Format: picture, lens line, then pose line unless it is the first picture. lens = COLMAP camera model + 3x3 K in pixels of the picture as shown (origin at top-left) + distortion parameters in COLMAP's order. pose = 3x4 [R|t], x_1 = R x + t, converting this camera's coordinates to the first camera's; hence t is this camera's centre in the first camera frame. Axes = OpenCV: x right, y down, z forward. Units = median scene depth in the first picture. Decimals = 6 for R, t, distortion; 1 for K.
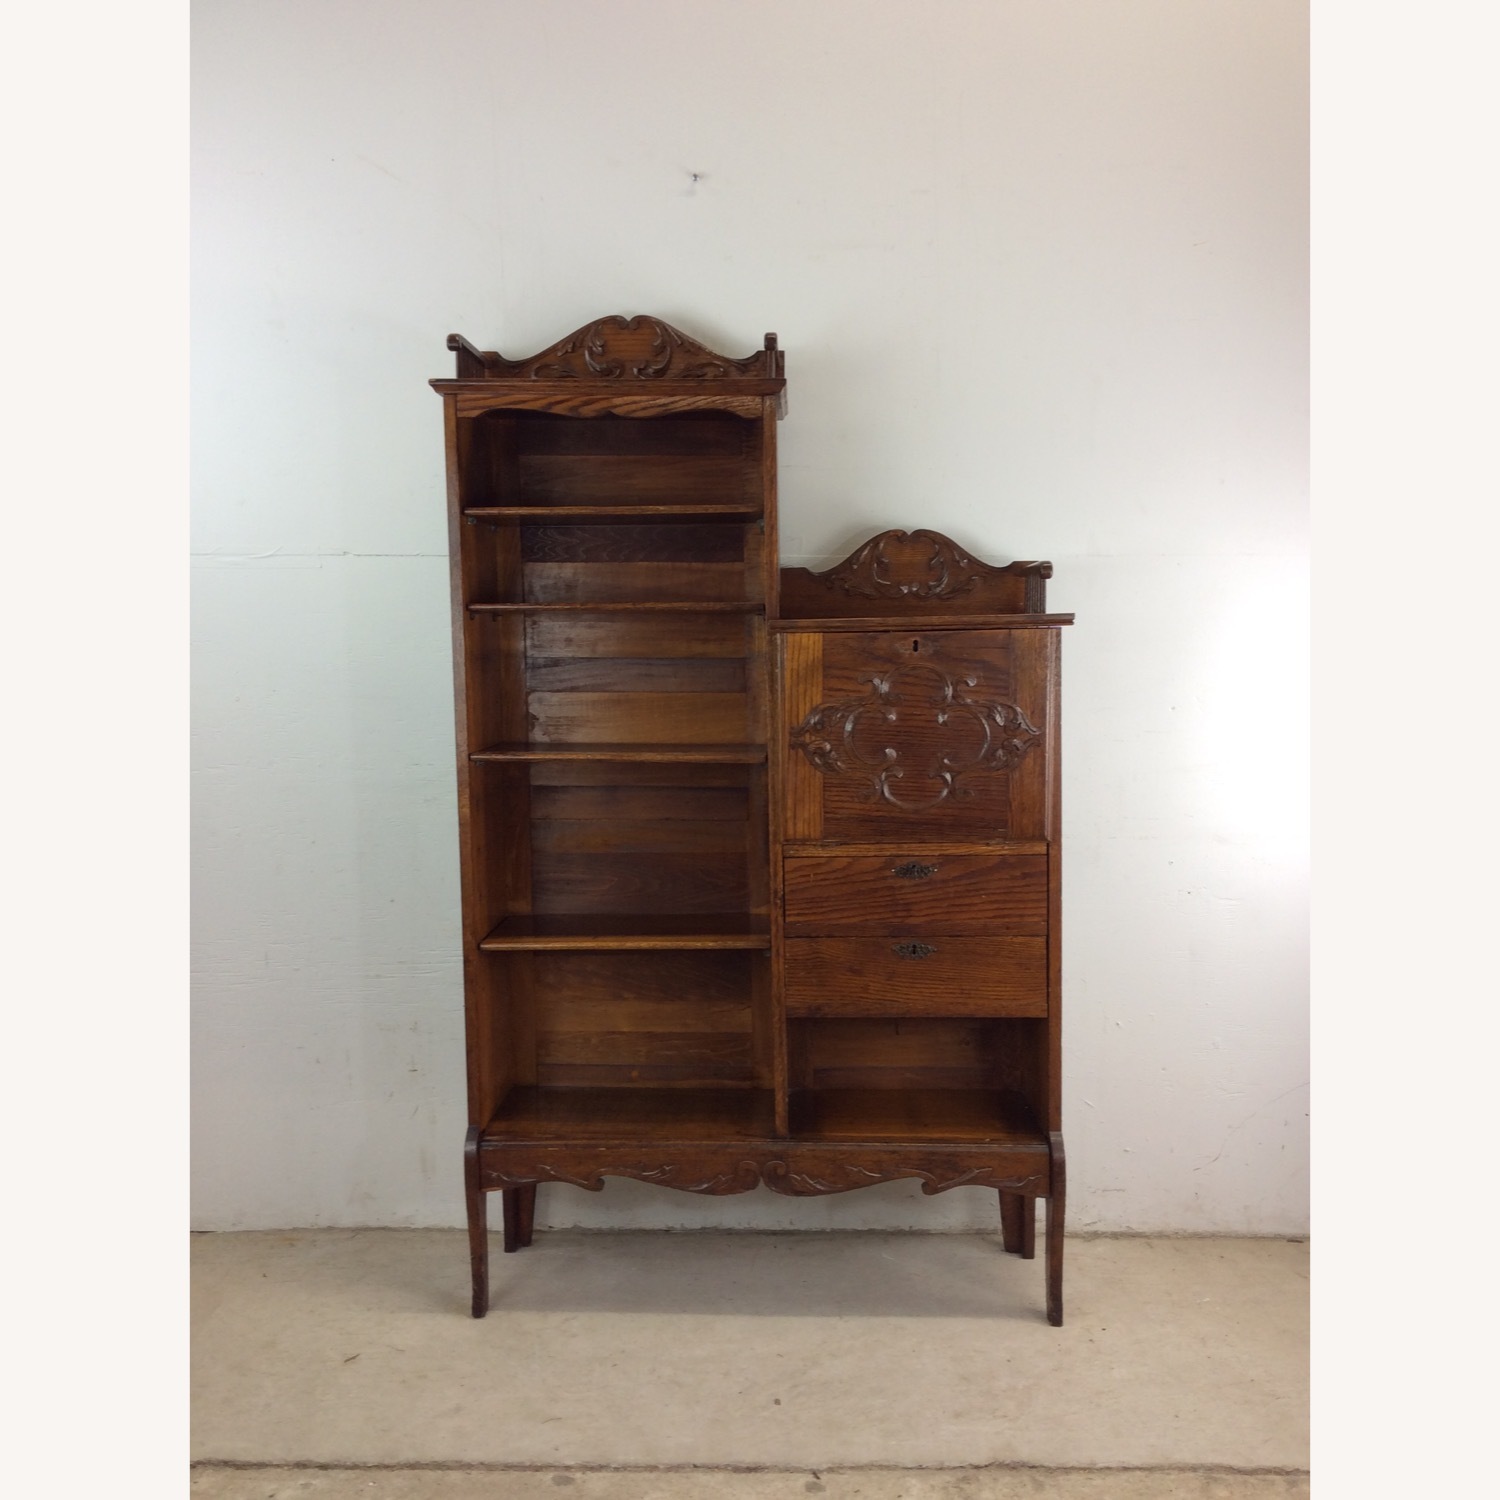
lens RADIAL K [[1359.6, 0, 741.2], [0, 1359.6, 757.7], [0, 0, 1]] dist [0.034721, 0.000000]
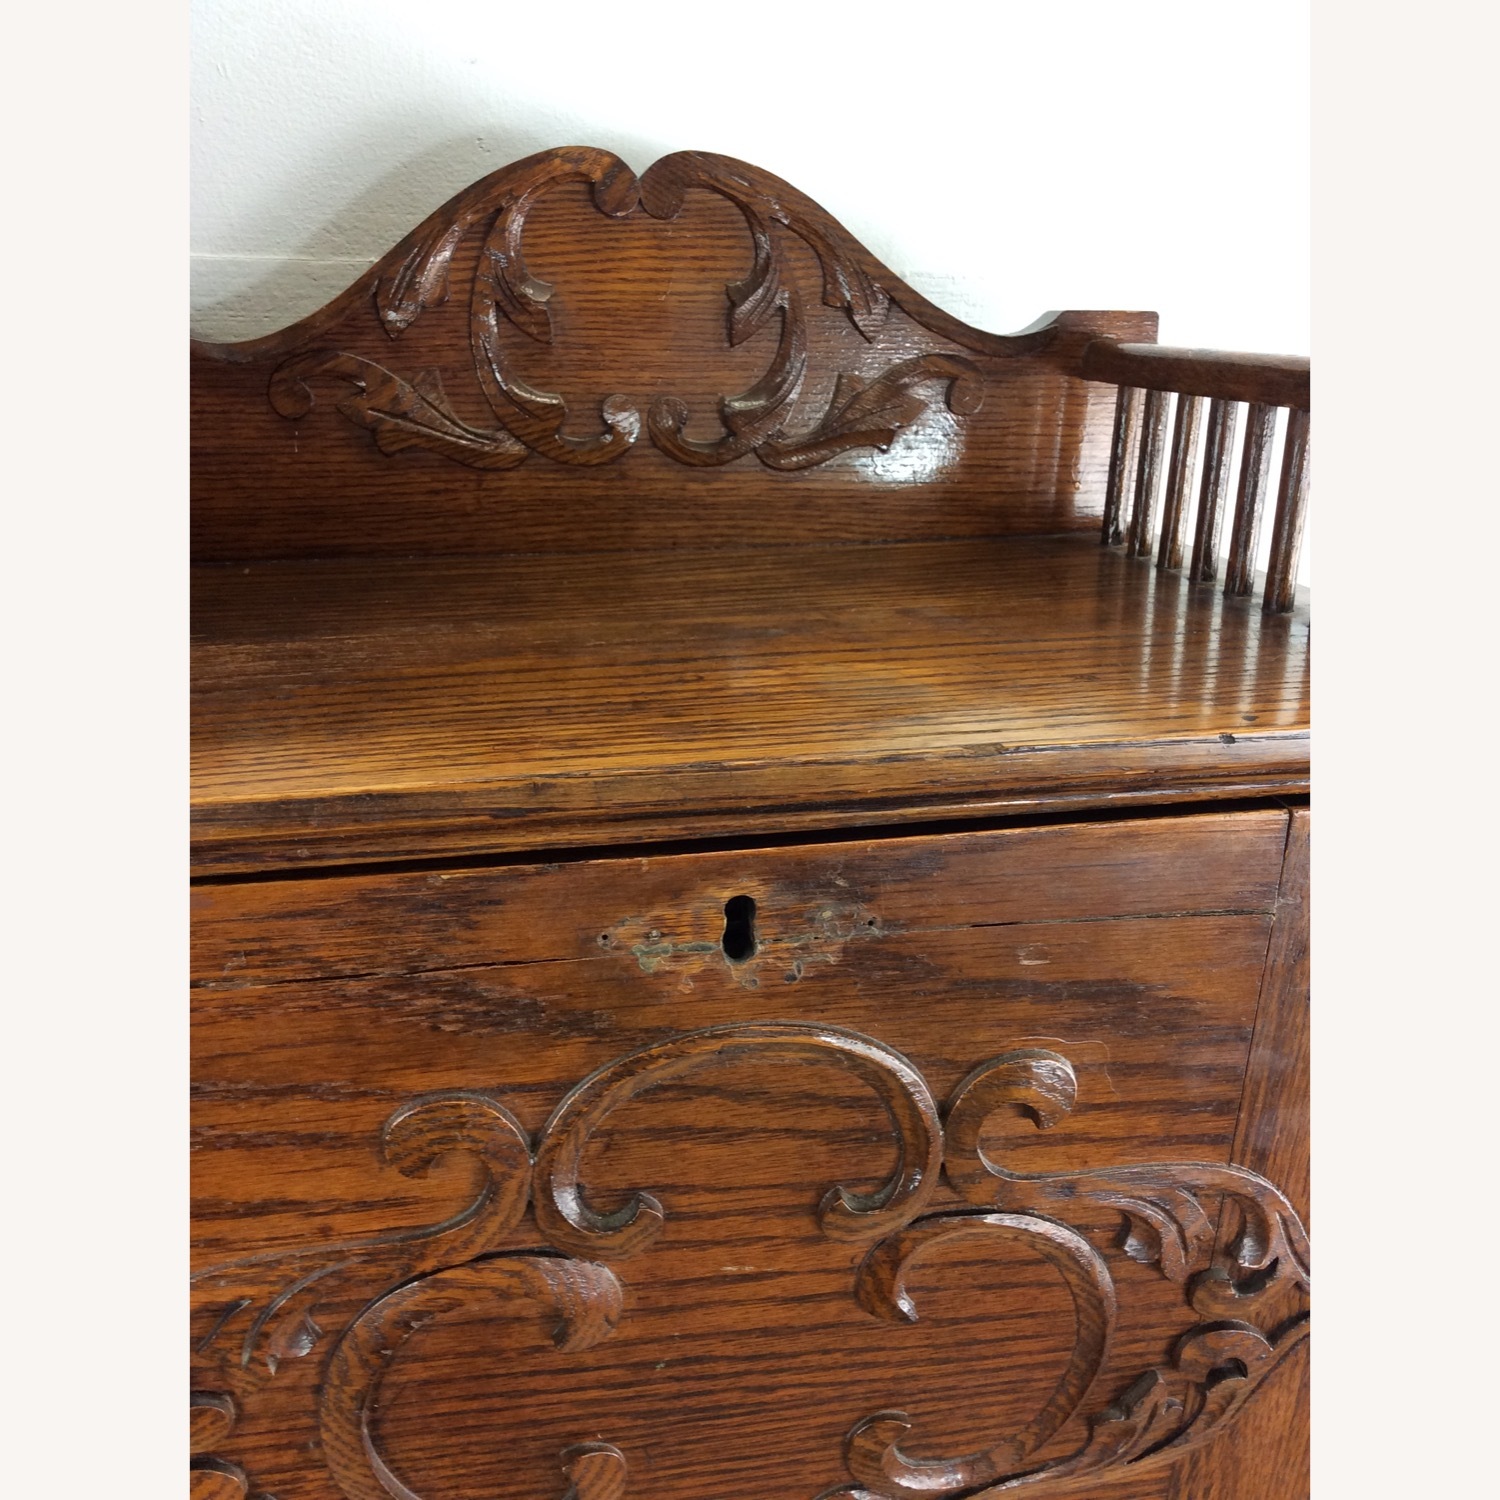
lens RADIAL K [[1359.6, 0, 738.7], [0, 1359.6, 755.4], [0, 0, 1]] dist [0.034721, 0.000000]
pose [[0.972132, -0.055245, 0.227830, 0.089723], [-0.000462, 0.971384, 0.237515, -0.135188], [-0.234432, -0.231001, 0.944288, 0.826116]]
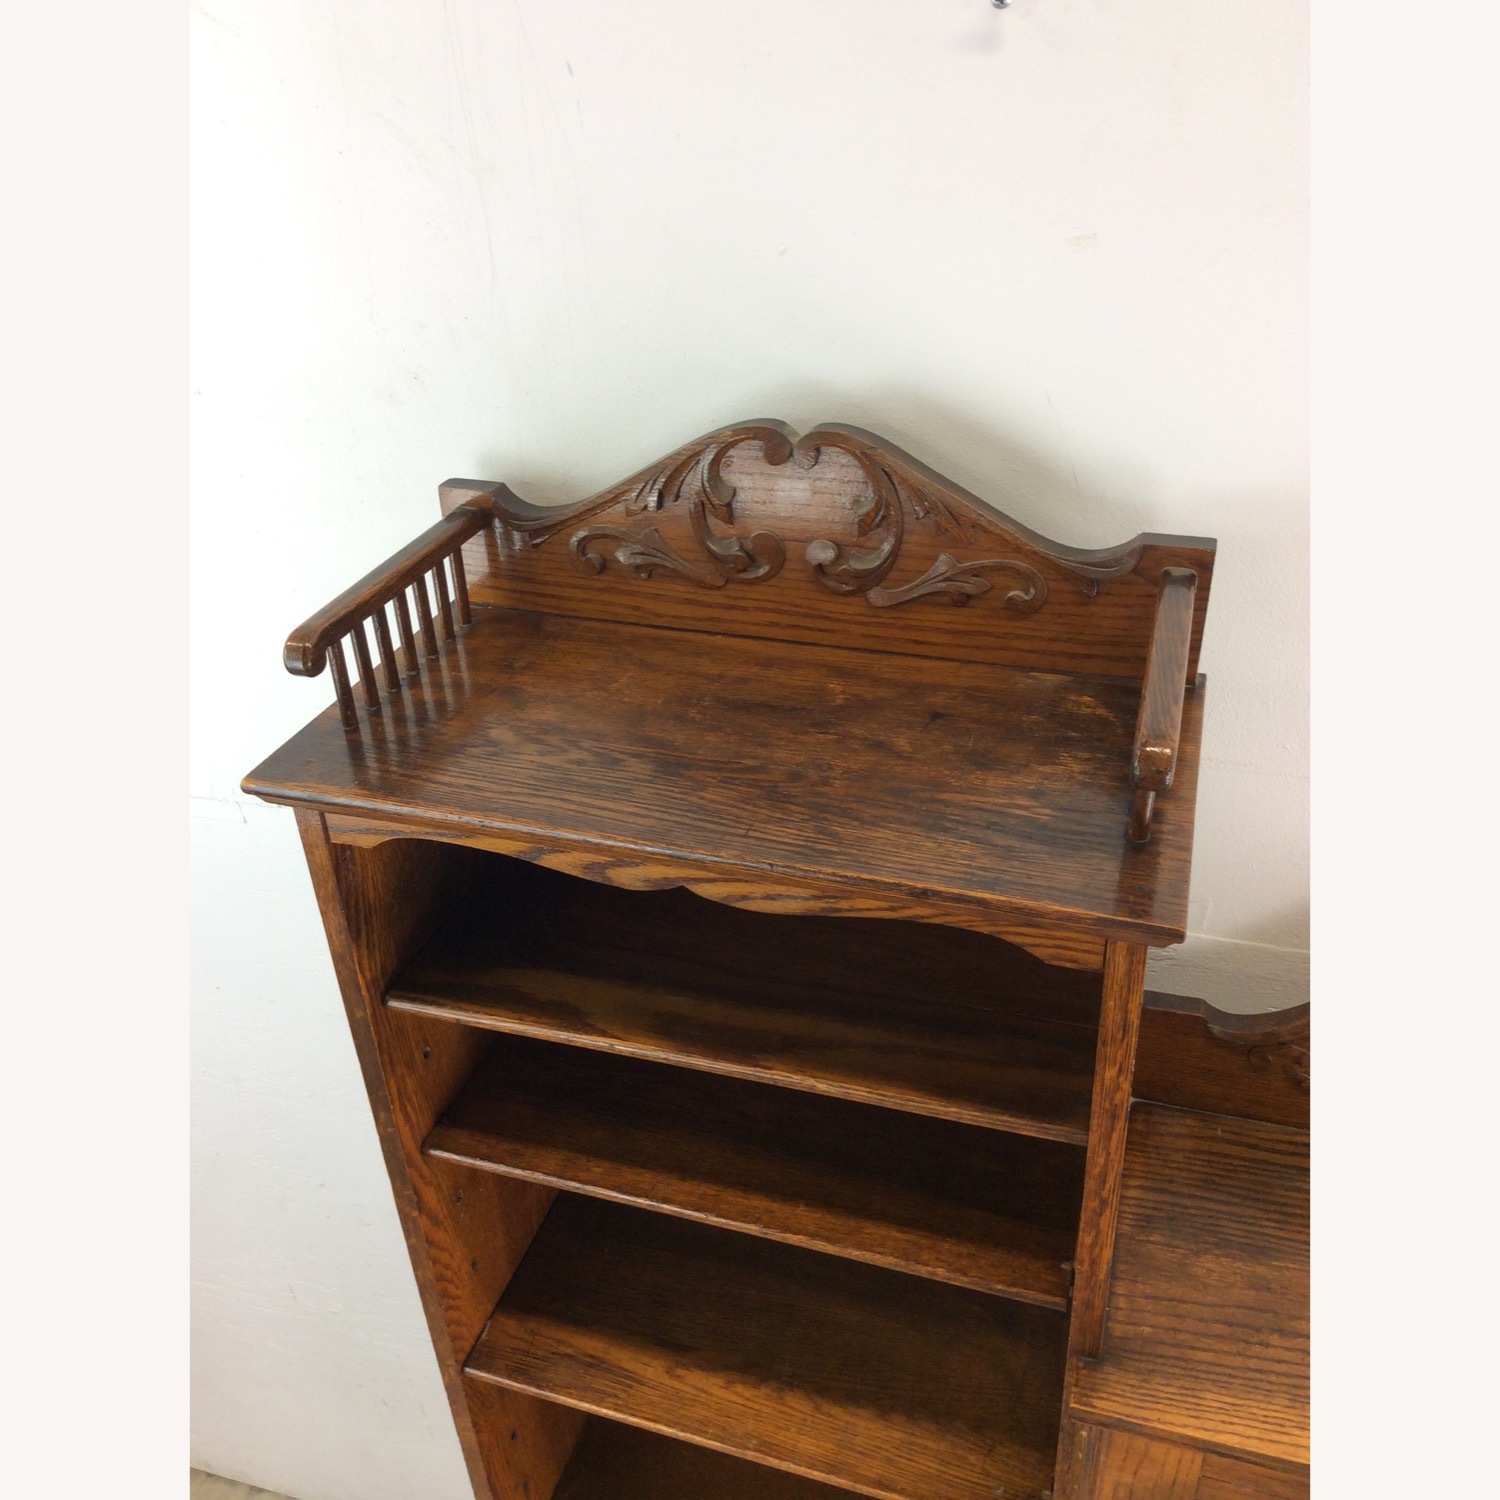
lens RADIAL K [[1359.6, 0, 734.3], [0, 1359.6, 753.6], [0, 0, 1]] dist [0.034721, 0.000000]
pose [[0.959657, 0.105875, -0.260479, 0.010283], [0.019714, 0.898782, 0.437953, -0.440427], [0.280482, -0.425419, 0.860435, 0.681156]]
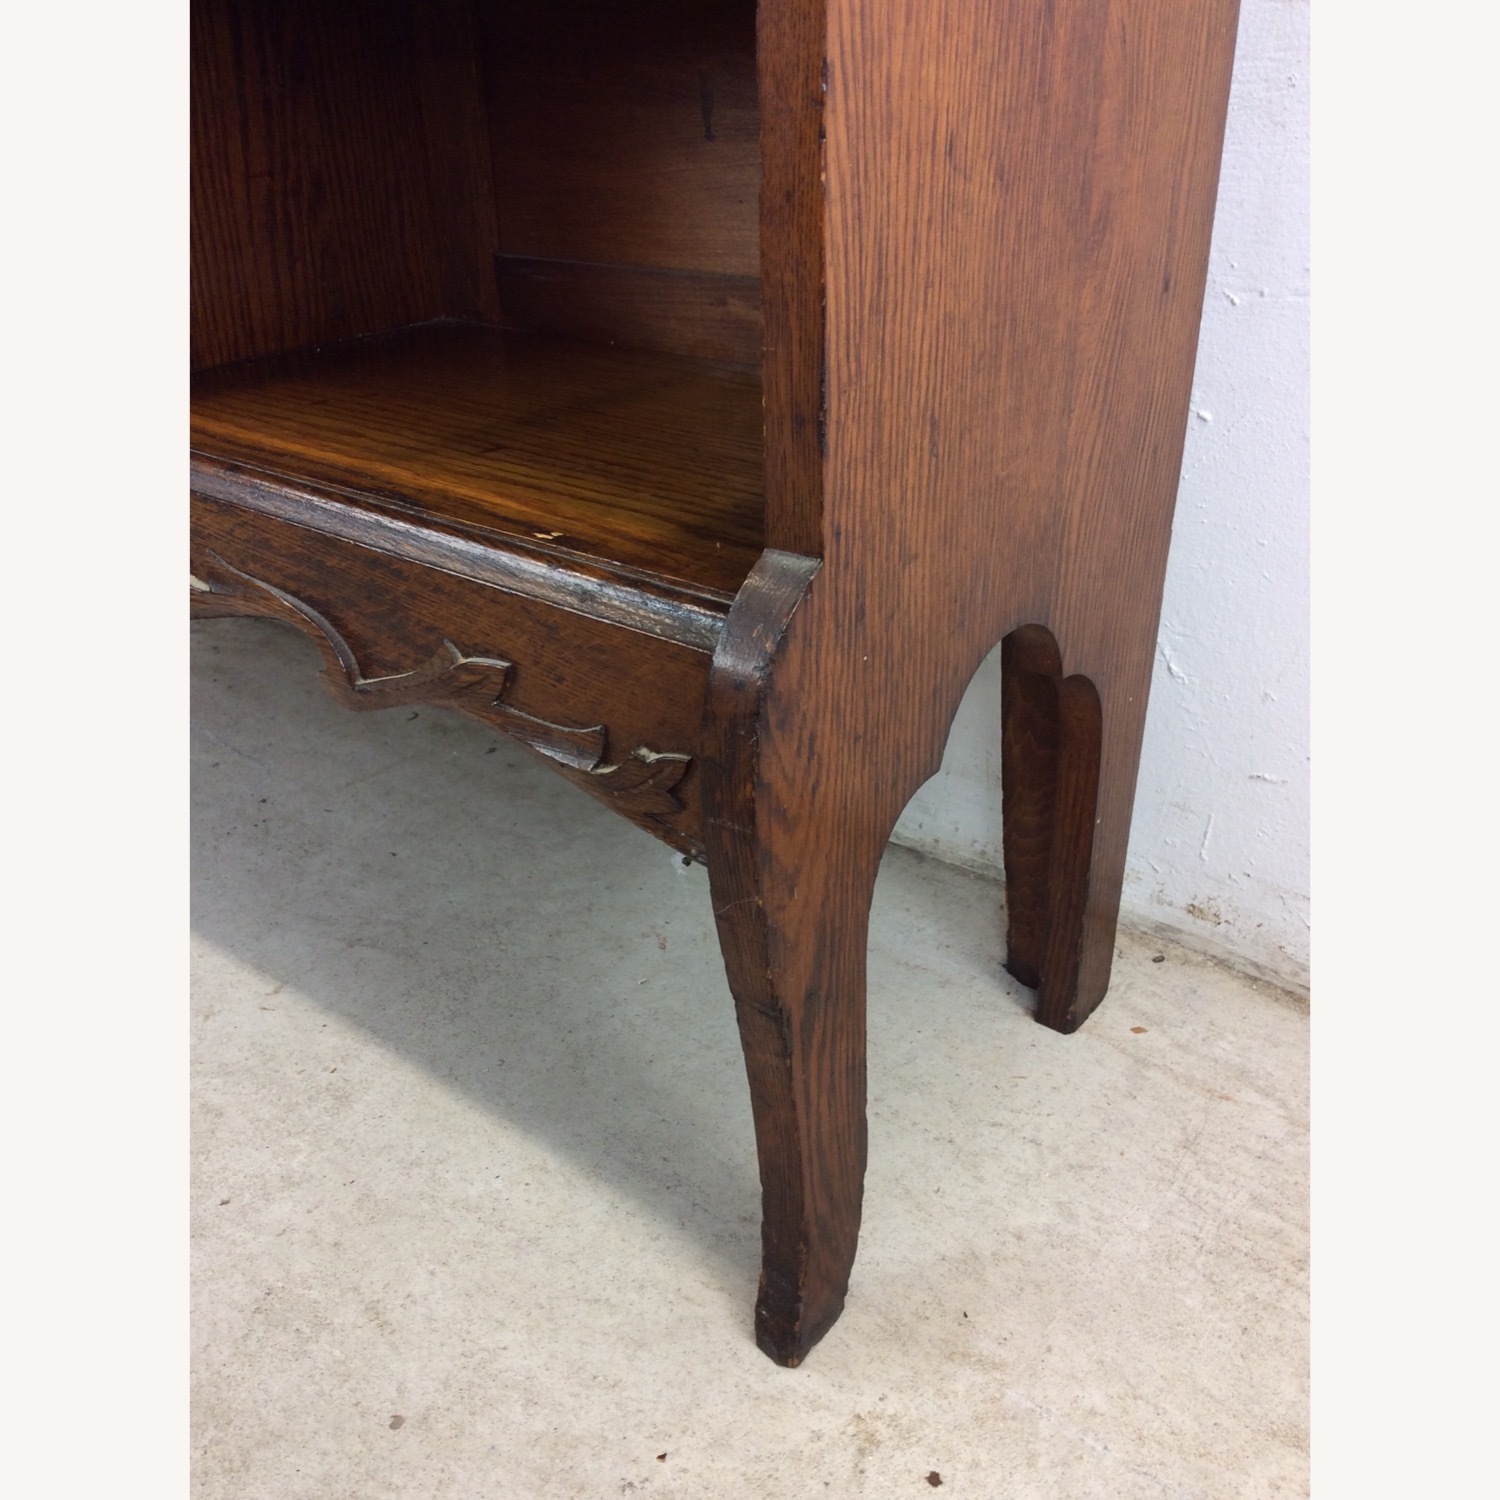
lens RADIAL K [[1359.6, 0, 730.1], [0, 1359.6, 754.5], [0, 0, 1]] dist [0.034721, 0.000000]
pose [[0.804407, 0.271732, -0.528290, 0.325167], [-0.035590, 0.909705, 0.413726, 0.227076], [0.593011, -0.314003, 0.741445, 0.865792]]
